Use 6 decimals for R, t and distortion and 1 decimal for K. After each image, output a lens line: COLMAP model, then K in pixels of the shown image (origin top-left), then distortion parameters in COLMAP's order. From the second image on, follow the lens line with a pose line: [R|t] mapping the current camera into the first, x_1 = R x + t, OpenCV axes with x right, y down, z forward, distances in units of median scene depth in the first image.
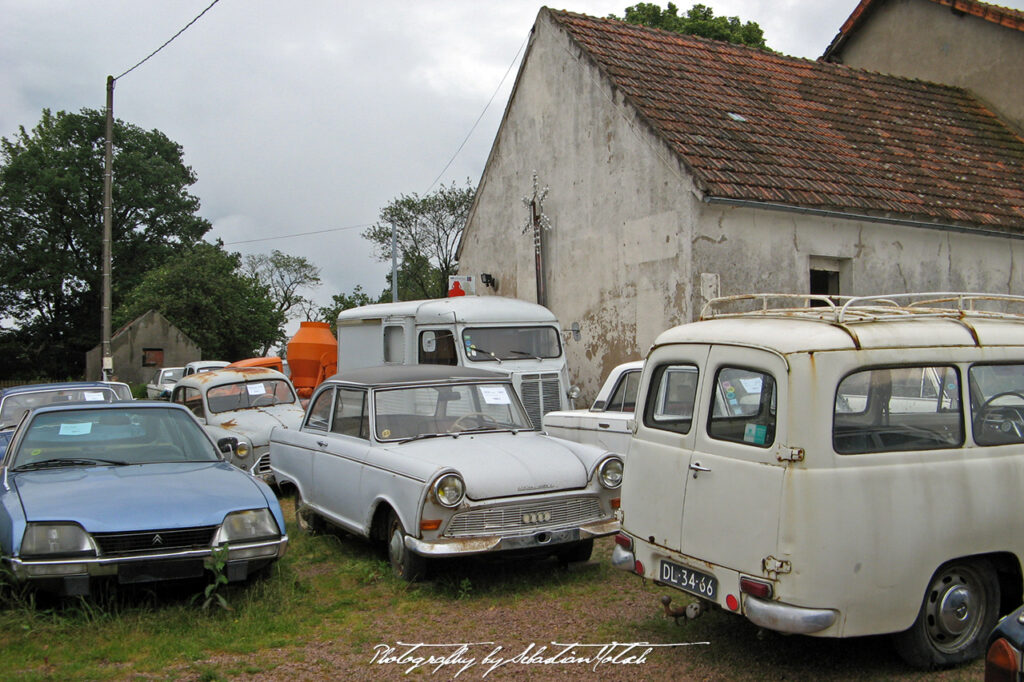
lens RADIAL K [[1091.4, 0, 512.0], [0, 1091.4, 341.0], [0, 0, 1]] dist [-0.112860, 0.021842]
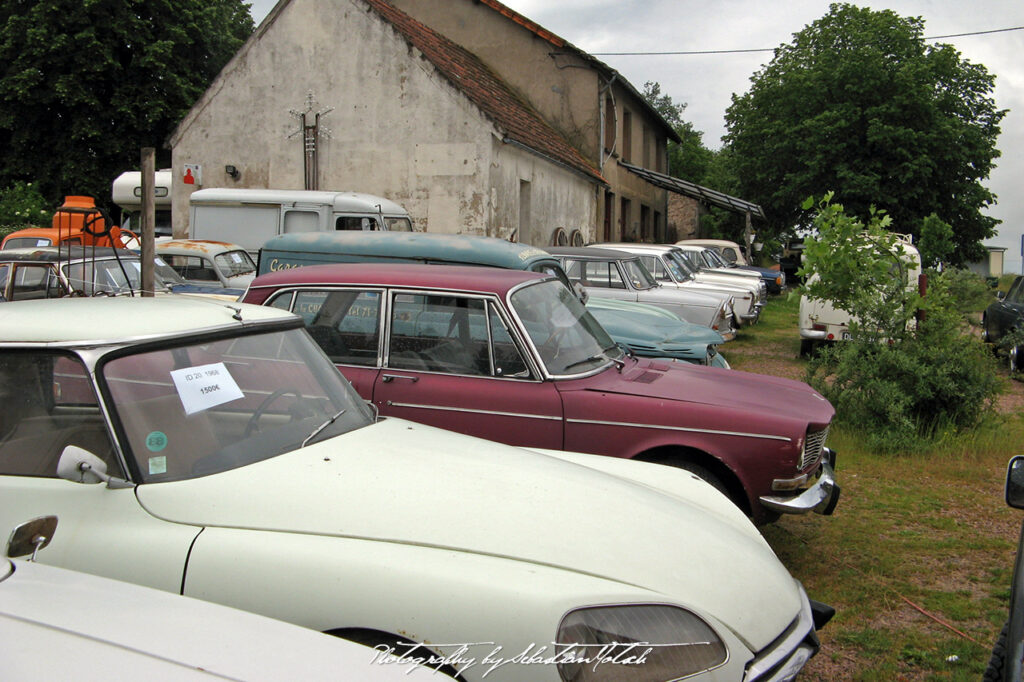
lens RADIAL K [[1091.4, 0, 512.0], [0, 1091.4, 341.0], [0, 0, 1]] dist [-0.112860, 0.021842]
pose [[0.681607, -0.030445, 0.731085, -0.821540], [-0.047851, 0.995141, 0.086054, 0.015505], [-0.730152, -0.093639, 0.676838, -0.052394]]
